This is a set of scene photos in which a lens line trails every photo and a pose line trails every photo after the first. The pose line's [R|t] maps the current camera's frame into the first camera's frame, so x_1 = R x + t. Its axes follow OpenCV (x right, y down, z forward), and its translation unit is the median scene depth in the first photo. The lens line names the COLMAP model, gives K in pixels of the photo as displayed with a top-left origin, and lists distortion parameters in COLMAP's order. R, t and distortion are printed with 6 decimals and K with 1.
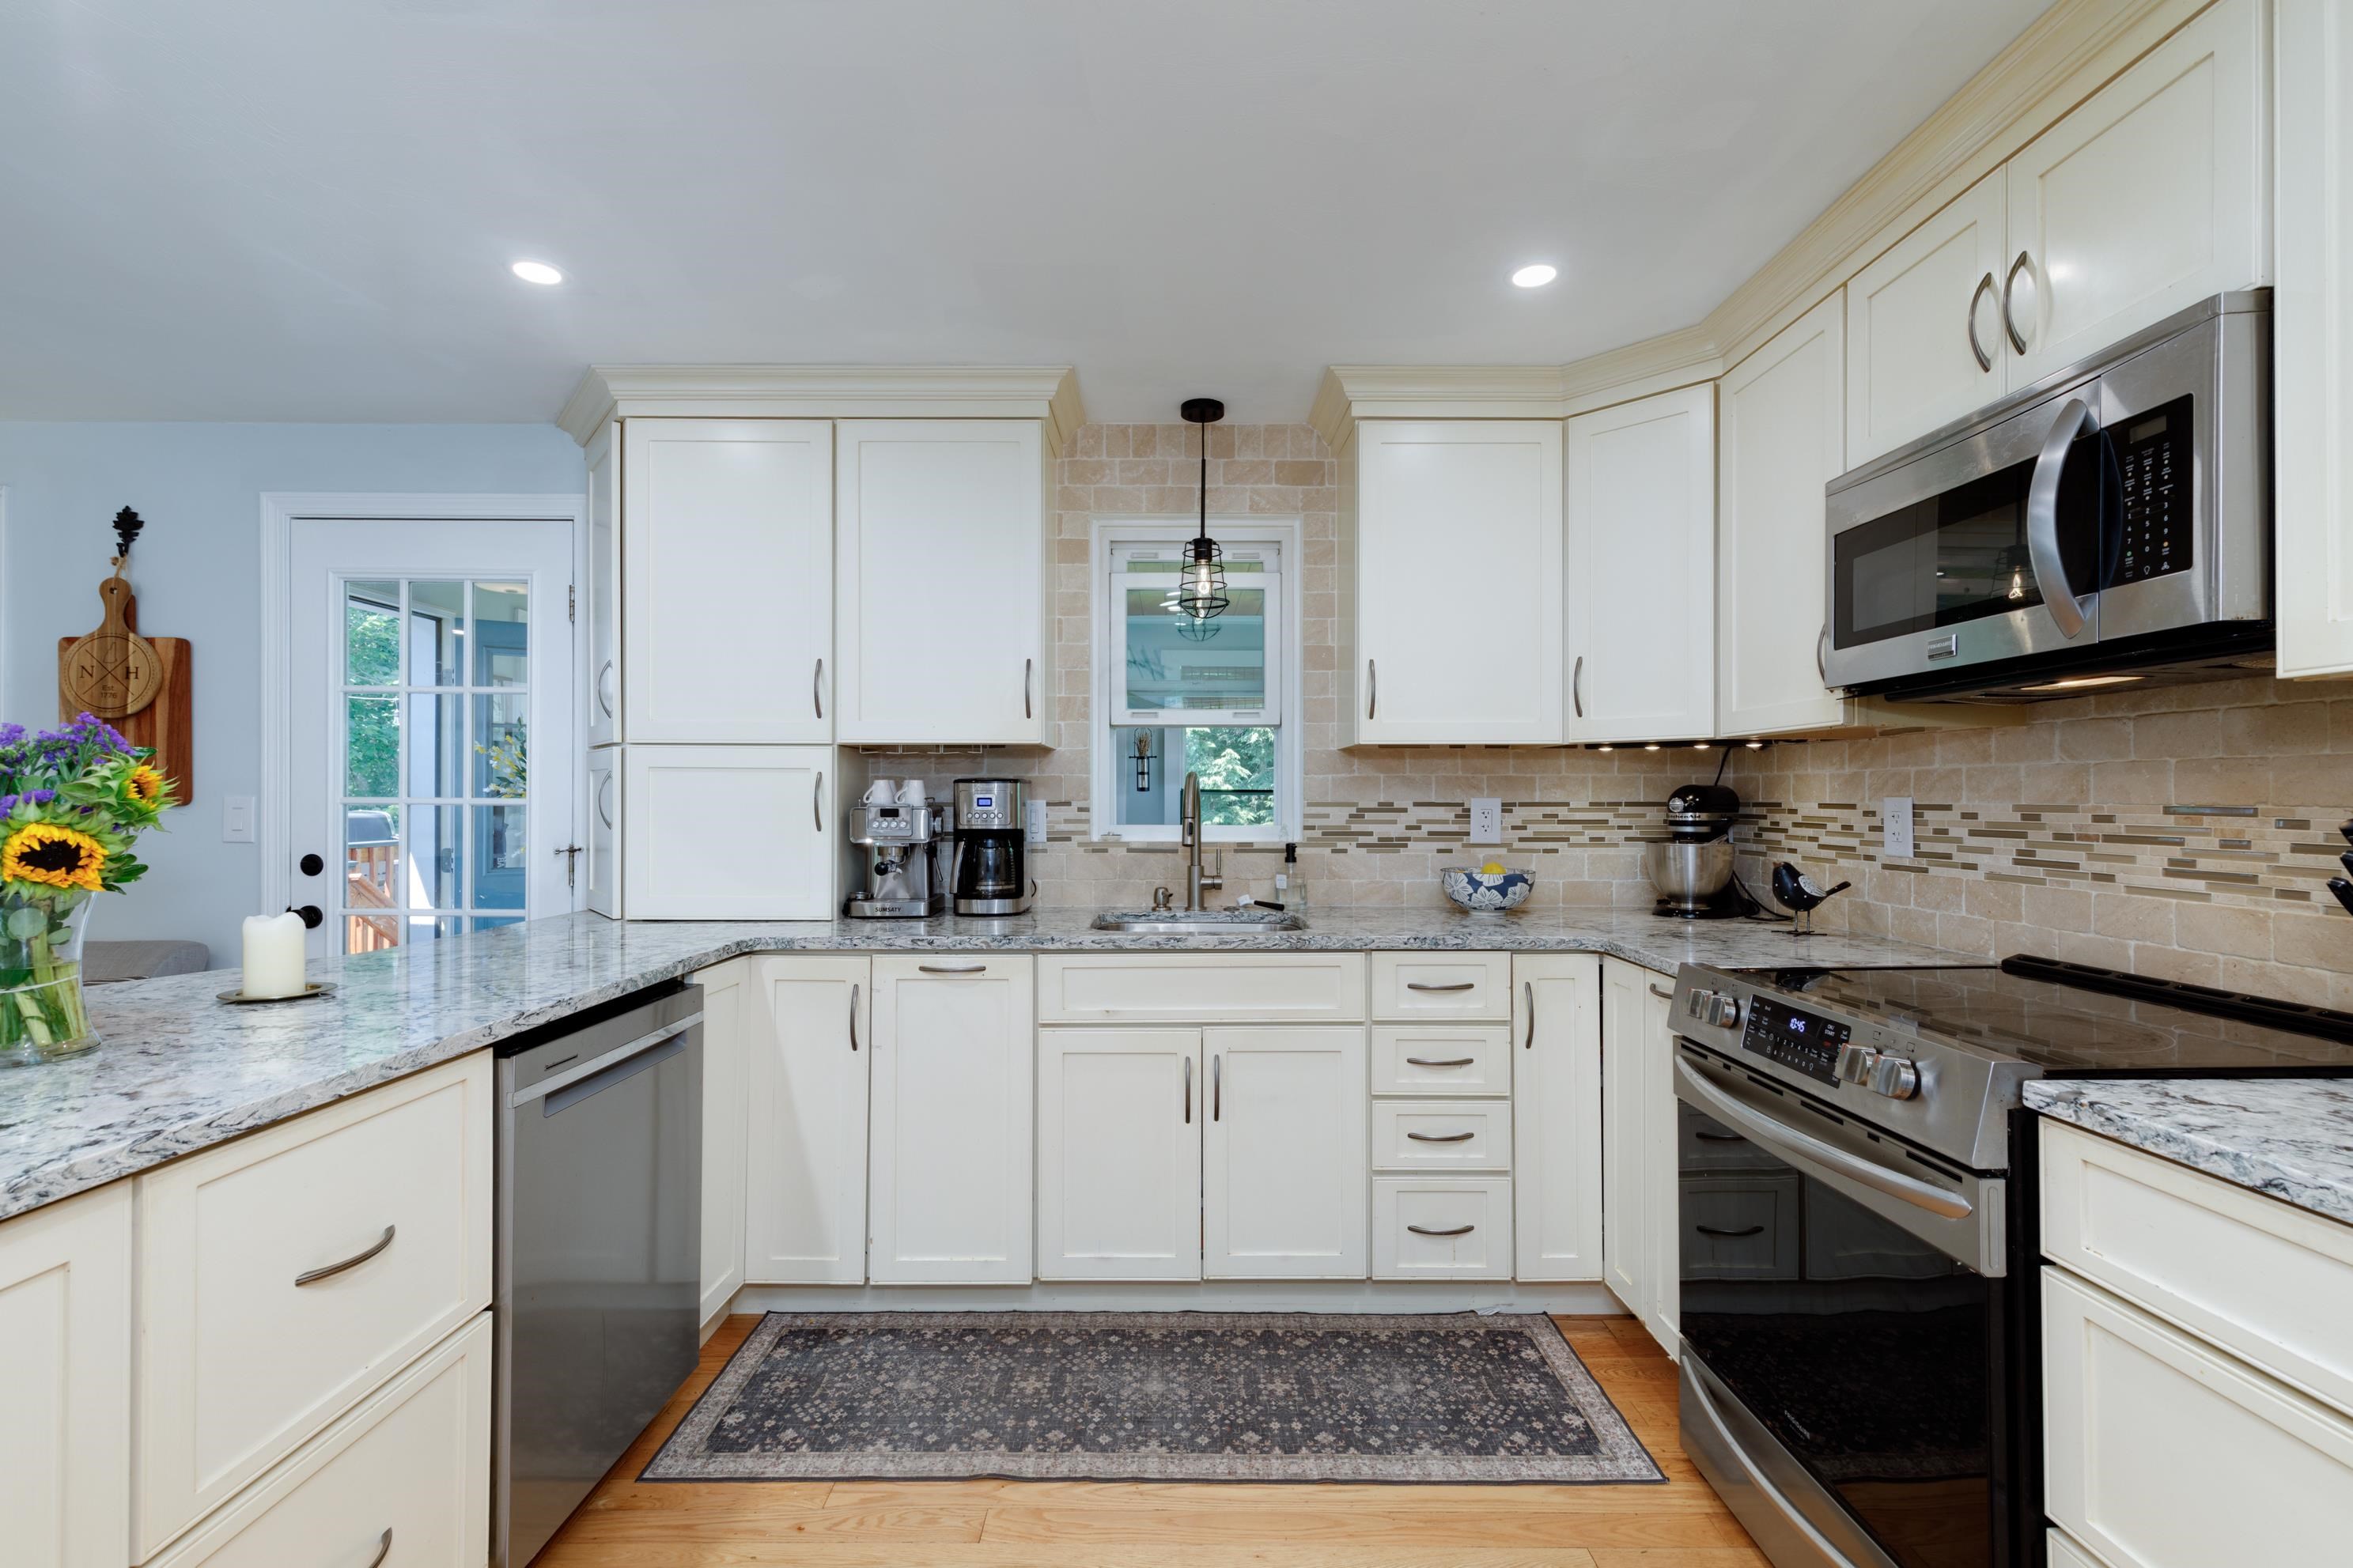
lens RADIAL K [[1058.1, 0, 1170.3], [0, 1058.1, 789.5], [0, 0, 1]] dist [0.002076, 0.000203]
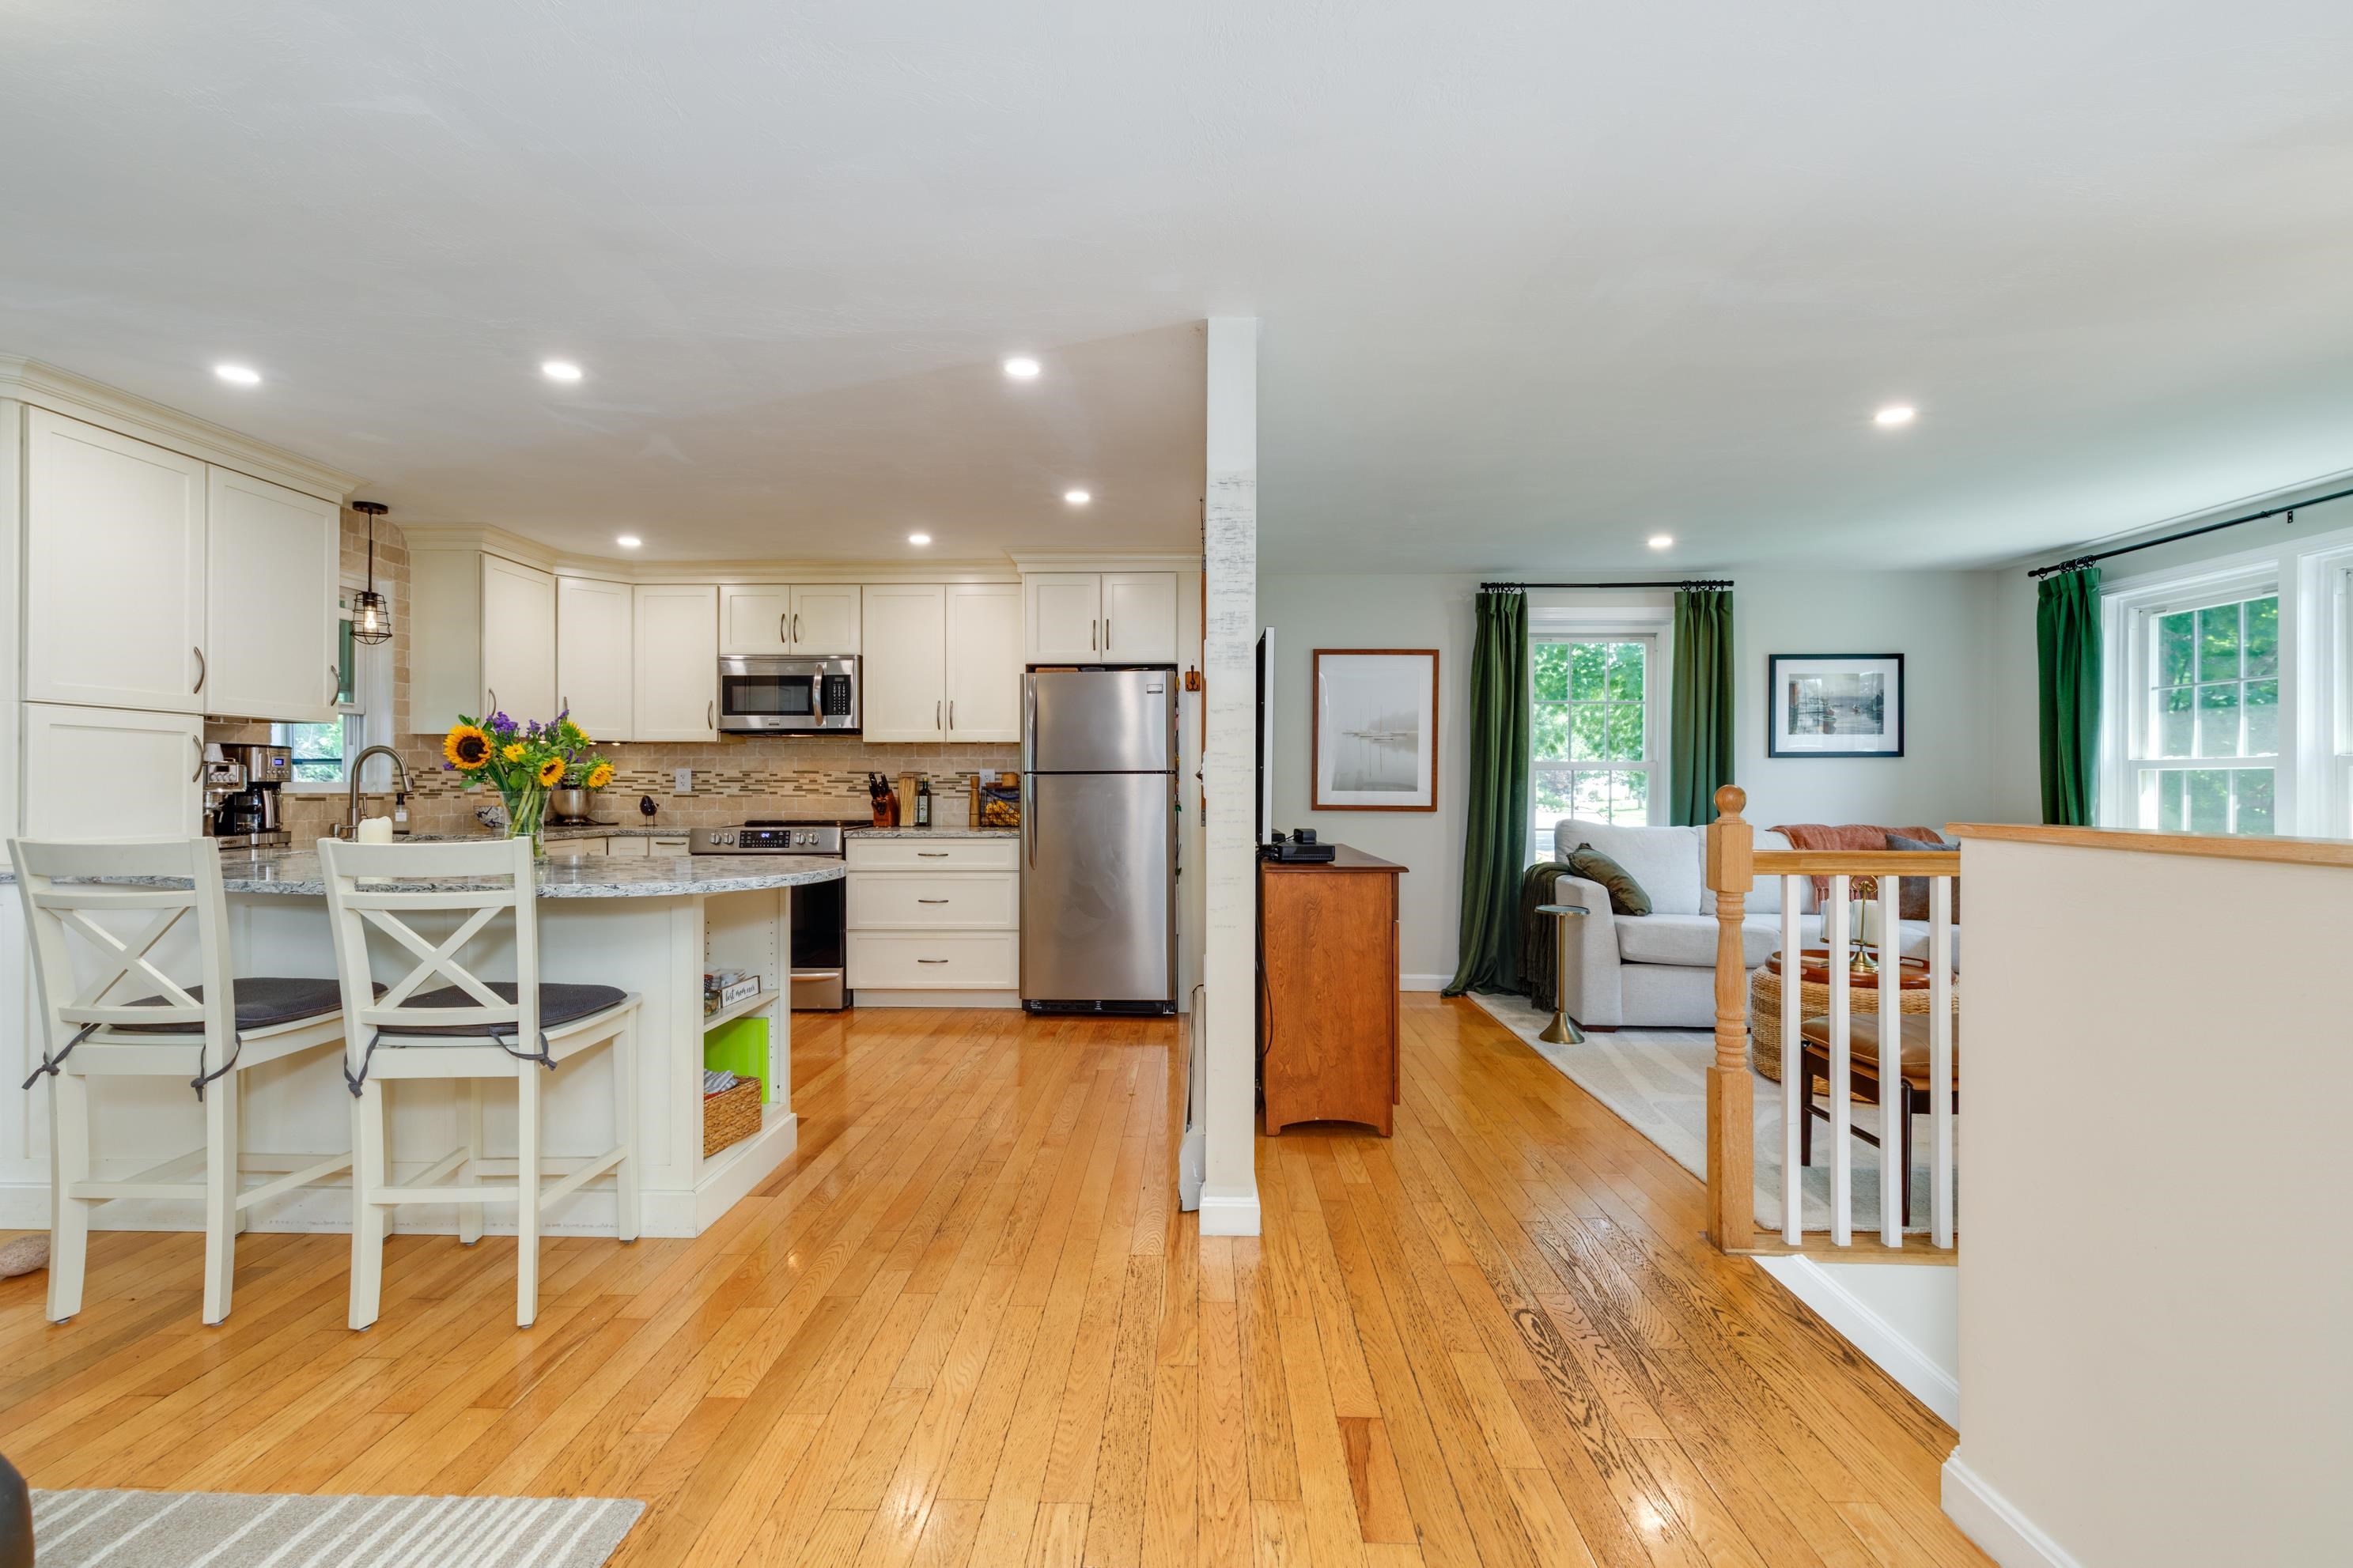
lens RADIAL K [[1032.8, 0, 1161.2], [0, 1032.8, 787.0], [0, 0, 1]] dist [0.017248, -0.005024]
pose [[0.038764, -0.001794, 0.999247, -1.877276], [-0.008923, 0.999958, 0.002141, 0.039183], [-0.999209, -0.008999, 0.038747, -0.259934]]
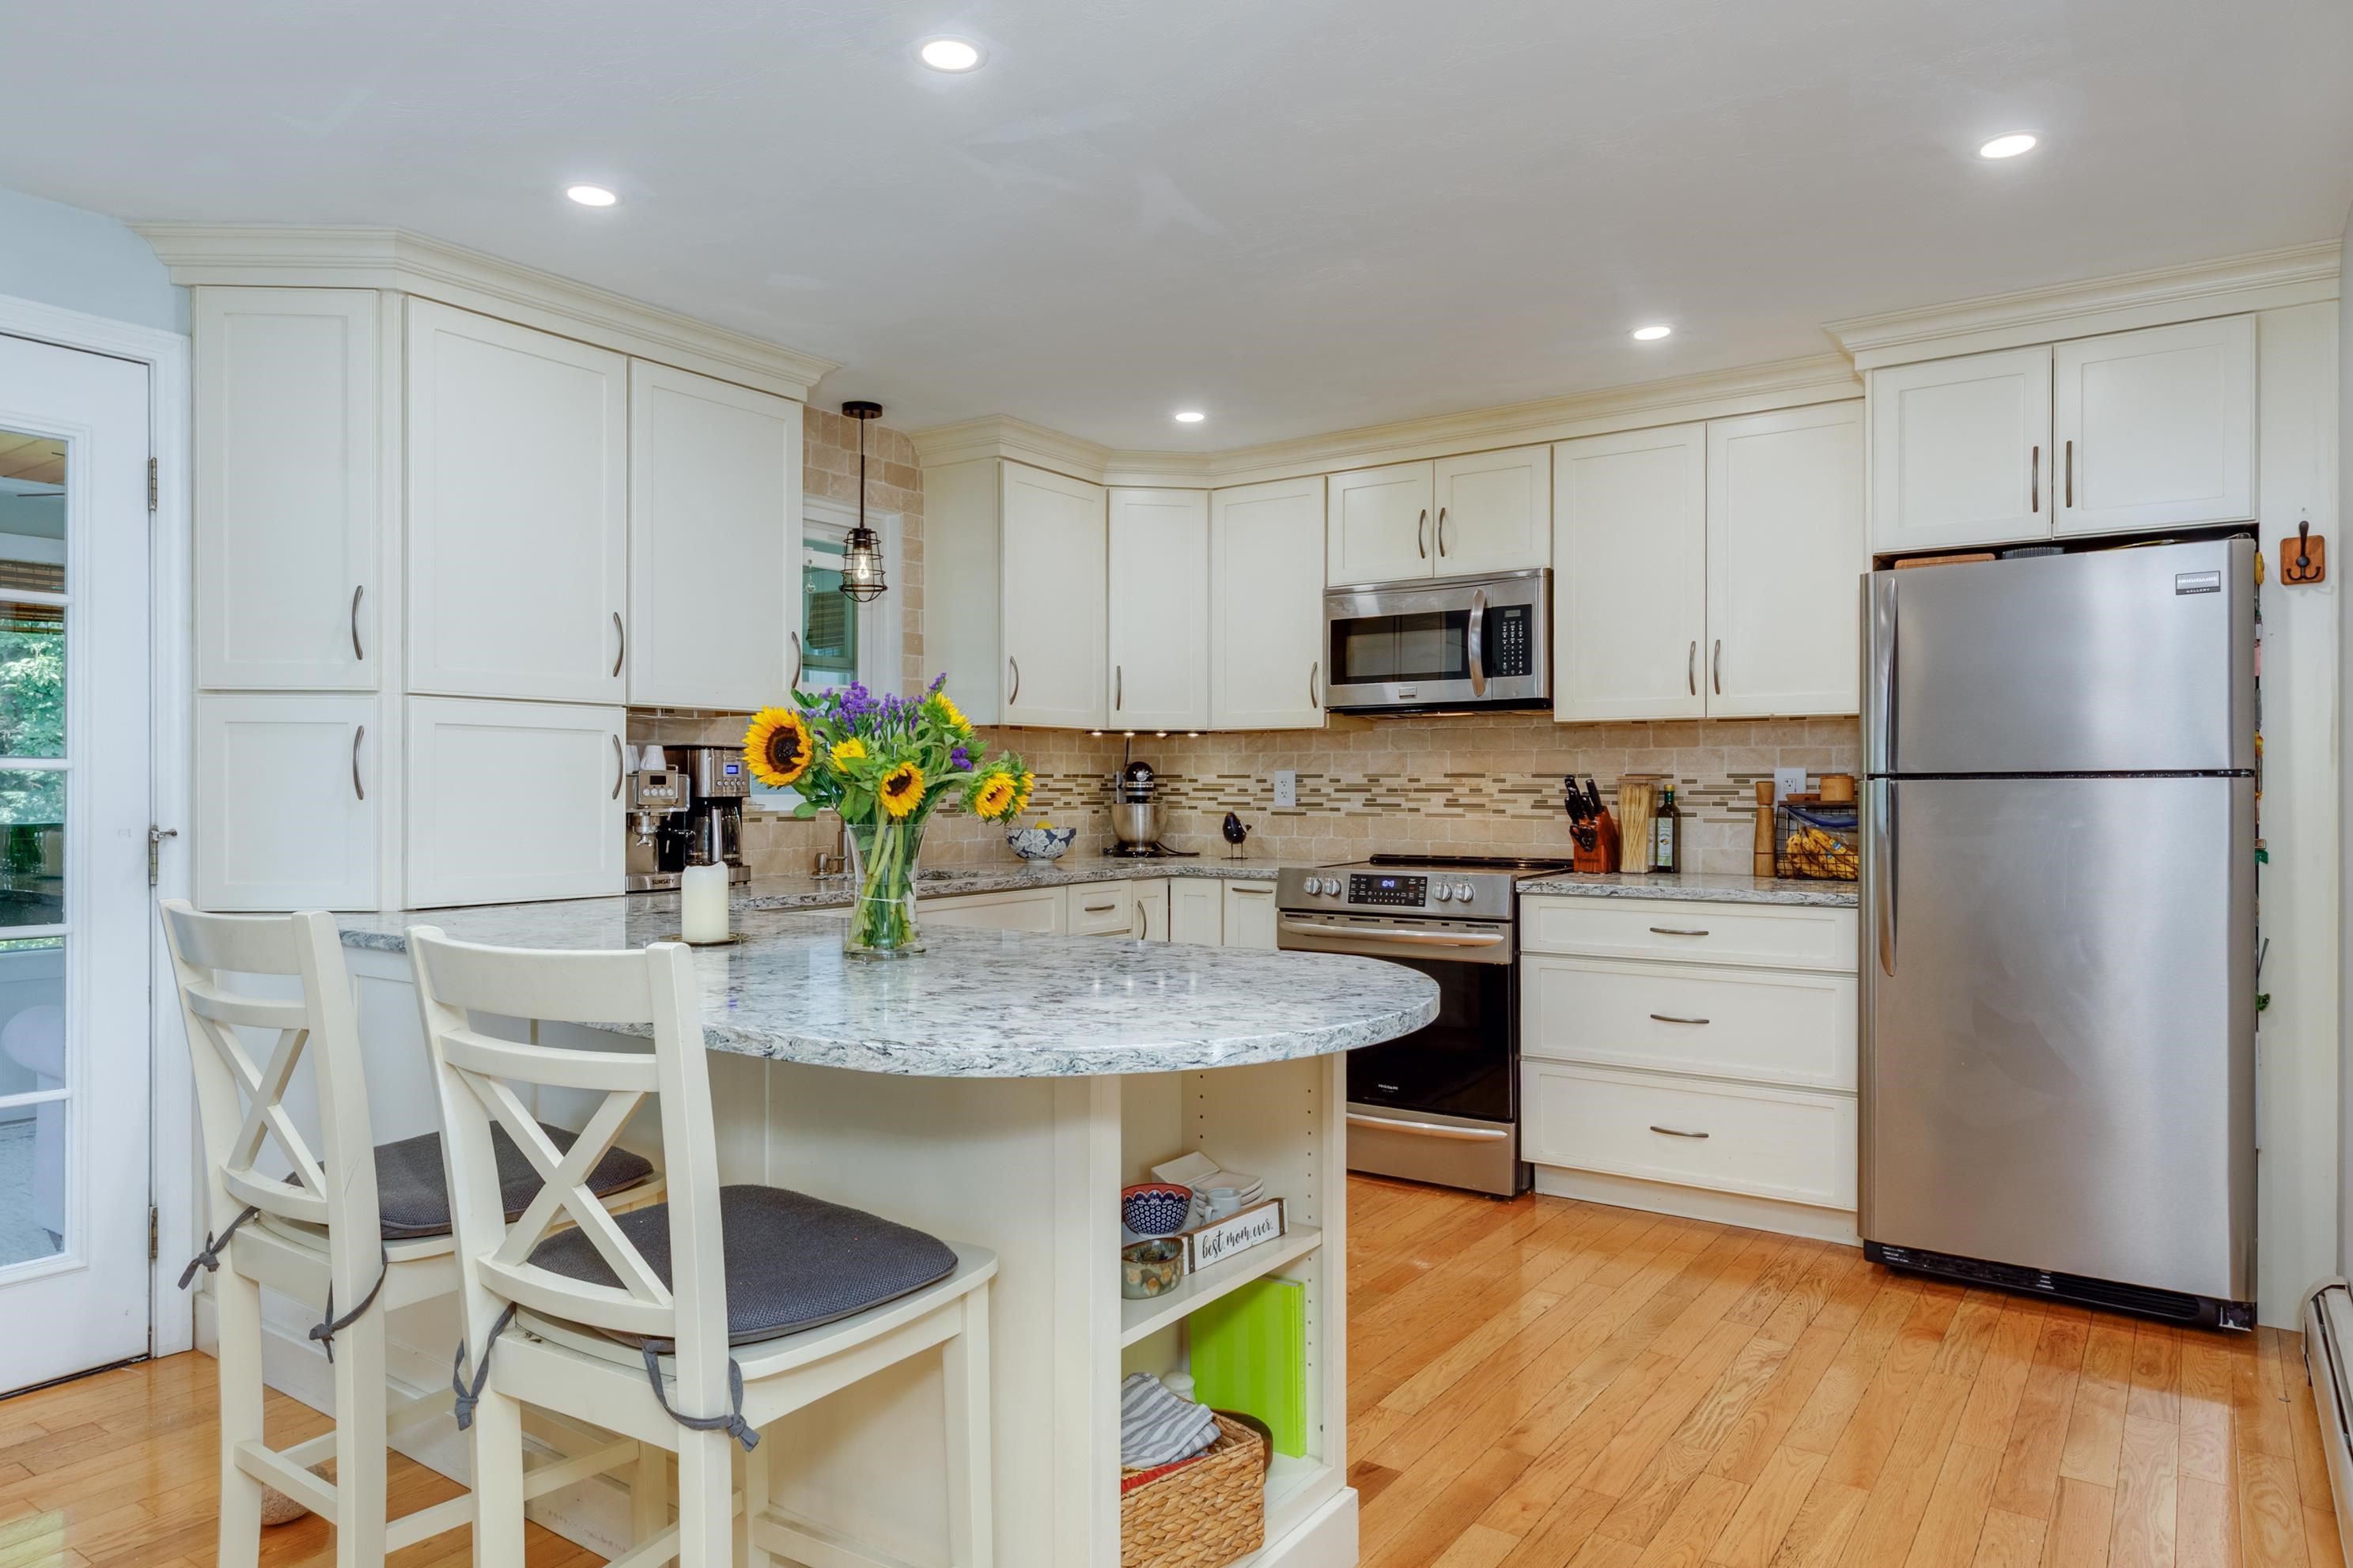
lens RADIAL K [[1445.6, 0, 1178.6], [0, 1445.6, 795.4], [0, 0, 1]] dist [0.004770, 0.000347]
pose [[0.574518, -0.006133, 0.818469, -1.315853], [-0.005675, 0.999918, 0.011476, 0.022842], [-0.818473, -0.011238, 0.574436, -0.156451]]
